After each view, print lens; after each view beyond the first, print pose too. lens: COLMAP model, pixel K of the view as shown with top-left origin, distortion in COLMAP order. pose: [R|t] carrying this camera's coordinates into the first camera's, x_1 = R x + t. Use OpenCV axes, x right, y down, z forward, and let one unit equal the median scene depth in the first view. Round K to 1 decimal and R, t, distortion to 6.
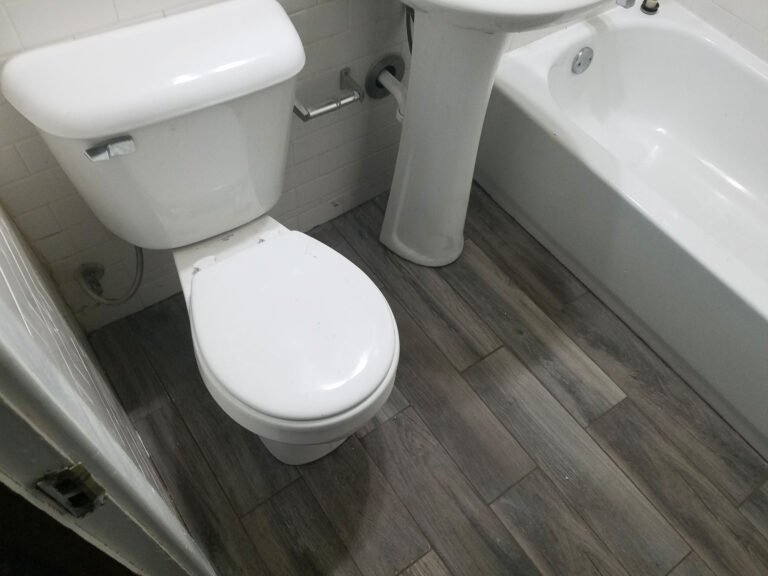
lens RADIAL K [[598.0, 0, 376.1], [0, 598.0, 289.1], [0, 0, 1]] dist [0.259658, -0.500553]
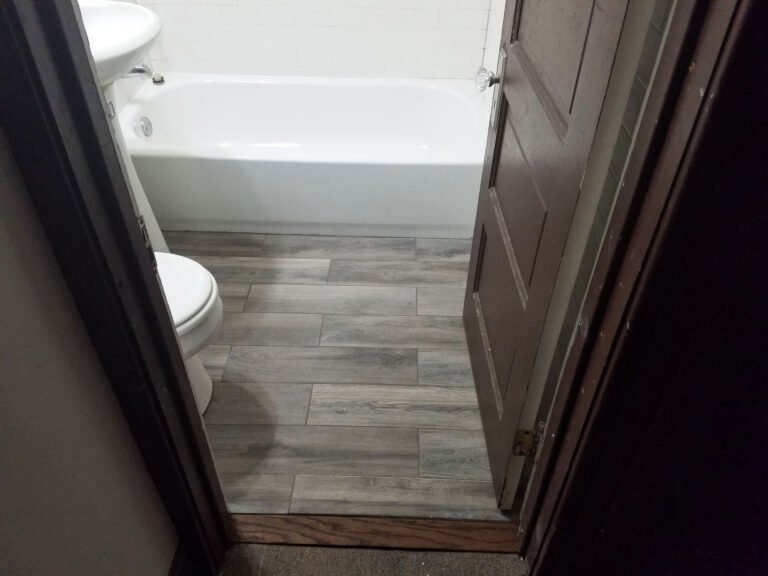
lens RADIAL K [[598.0, 0, 376.1], [0, 598.0, 289.1], [0, 0, 1]] dist [0.259658, -0.500553]
pose [[0.603174, -0.559425, 0.568528, -0.441969], [0.682962, 0.730431, -0.005847, 0.328174], [-0.411999, 0.391810, 0.822643, -0.271673]]
